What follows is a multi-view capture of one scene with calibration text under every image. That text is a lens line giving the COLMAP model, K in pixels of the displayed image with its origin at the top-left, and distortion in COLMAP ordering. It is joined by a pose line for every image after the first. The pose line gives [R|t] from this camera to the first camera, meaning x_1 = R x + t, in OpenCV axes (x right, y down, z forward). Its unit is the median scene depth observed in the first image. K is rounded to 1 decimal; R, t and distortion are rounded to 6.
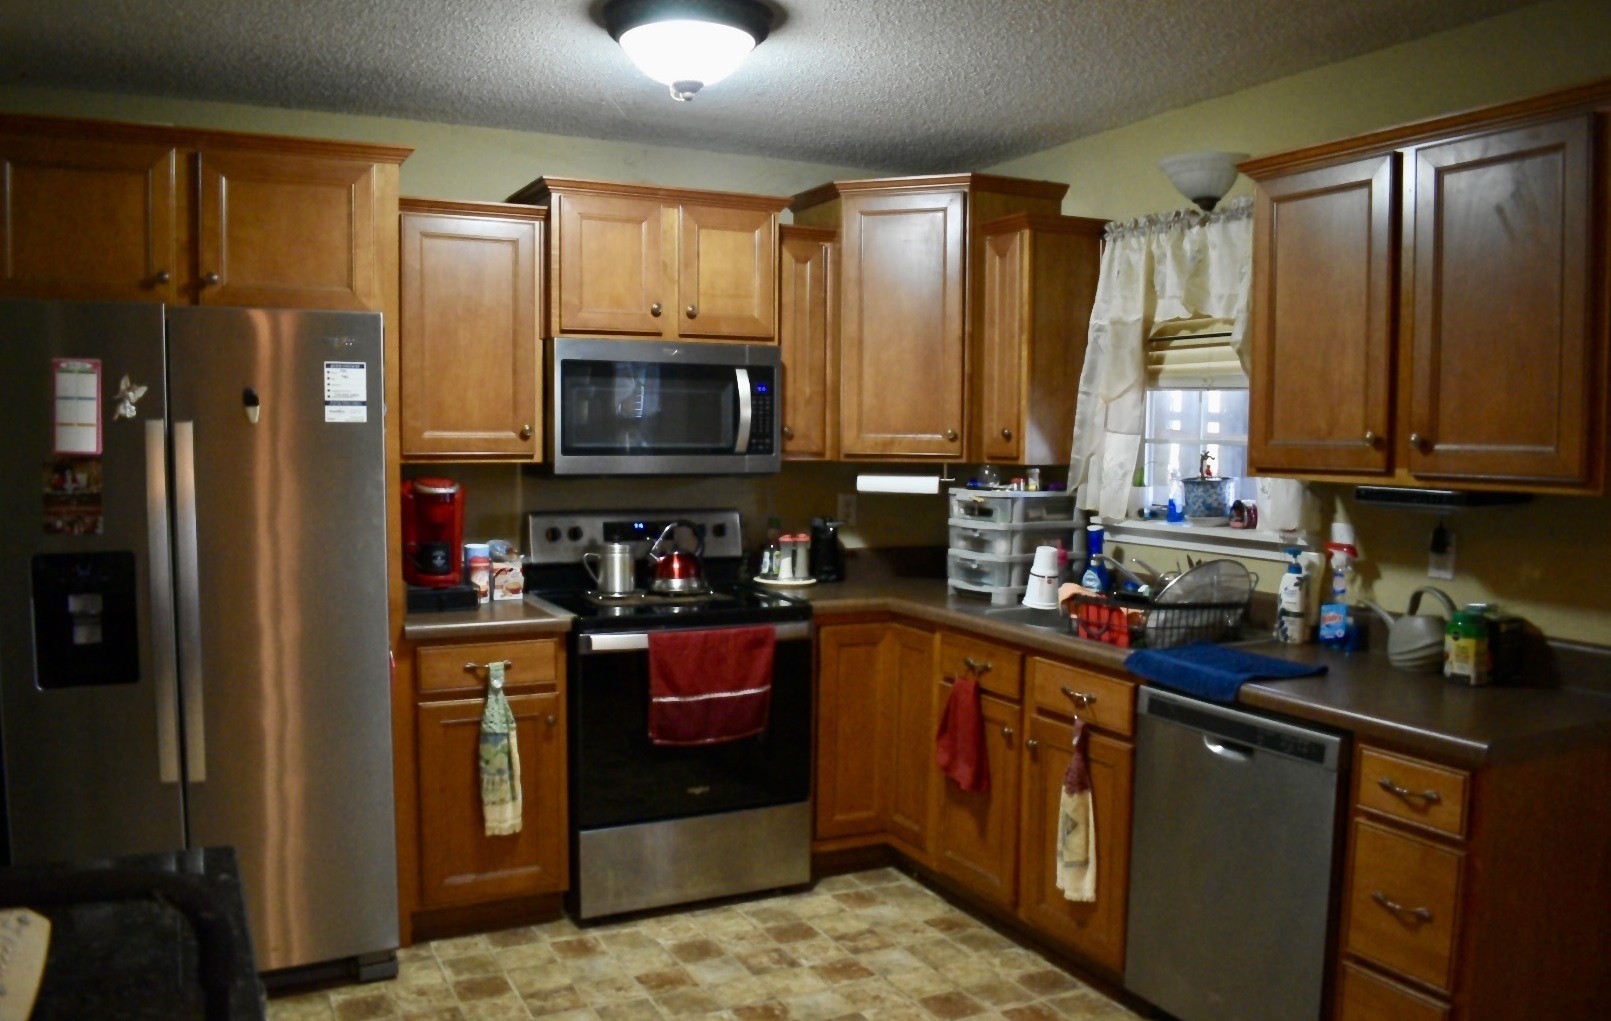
lens RADIAL K [[1264.8, 0, 805.5], [0, 1264.8, 510.5], [0, 0, 1]] dist [-0.127171, 0.056542]
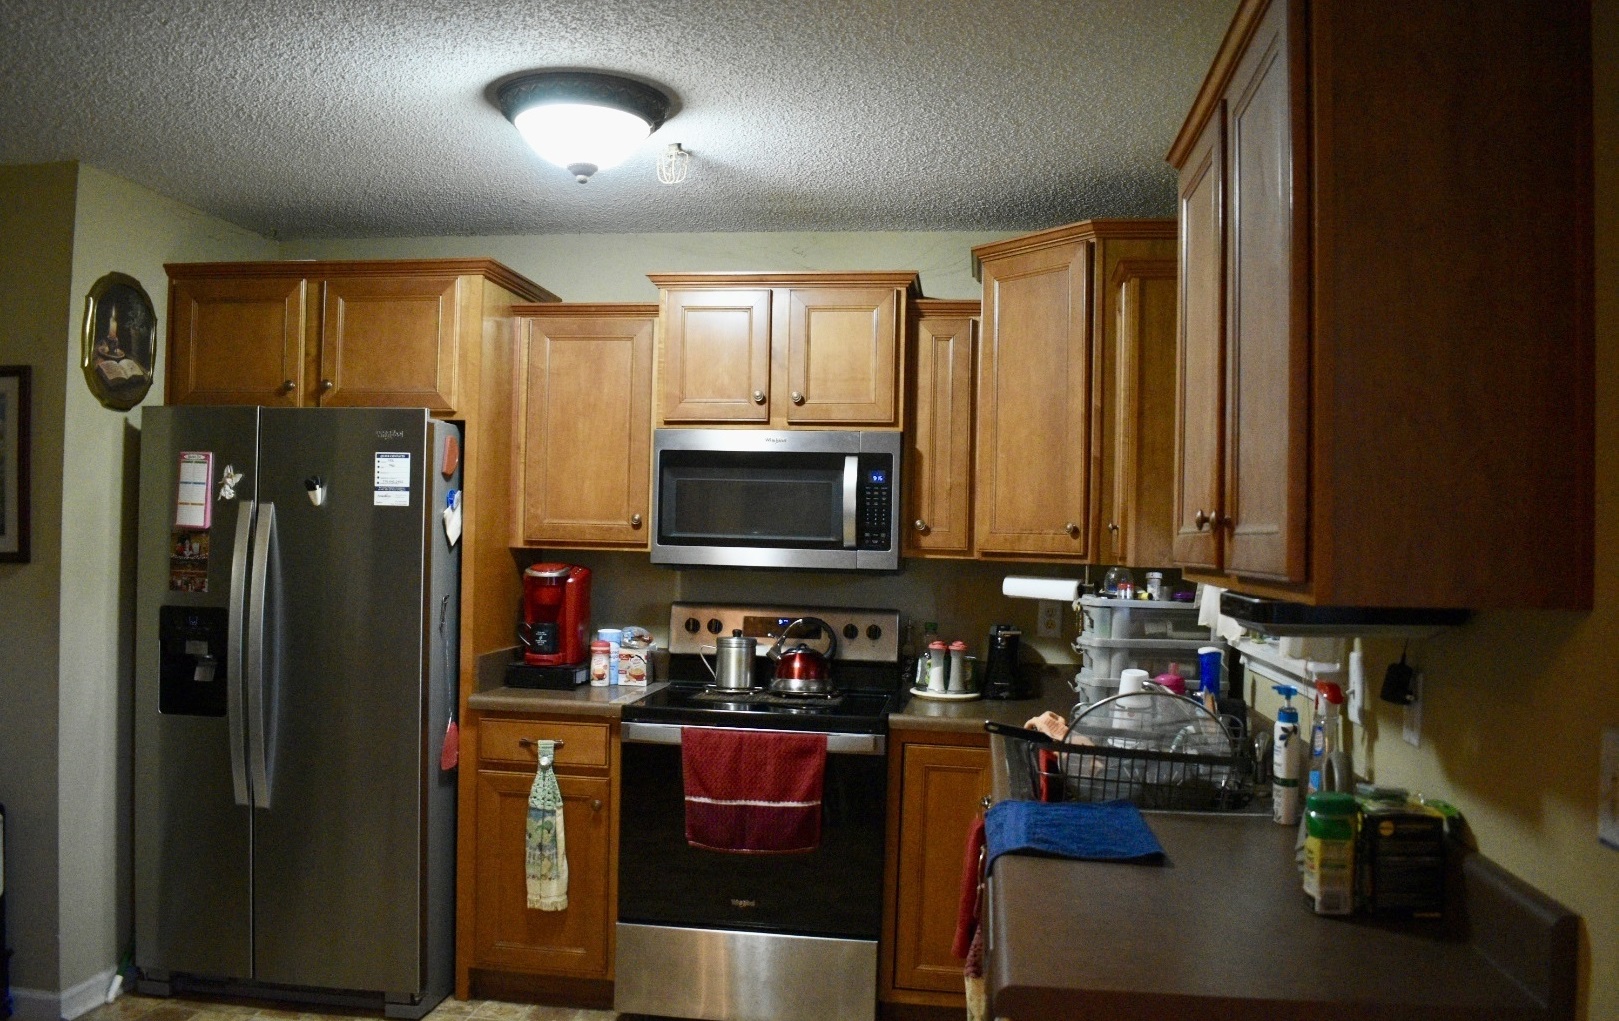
lens RADIAL K [[1271.1, 0, 809.5], [0, 1271.1, 510.5], [0, 0, 1]] dist [-0.127171, 0.056542]
pose [[0.826804, 0.000724, -0.562490, 0.507199], [-0.052179, 0.995786, -0.075415, -0.000756], [0.560065, 0.091703, 0.823357, 0.242525]]
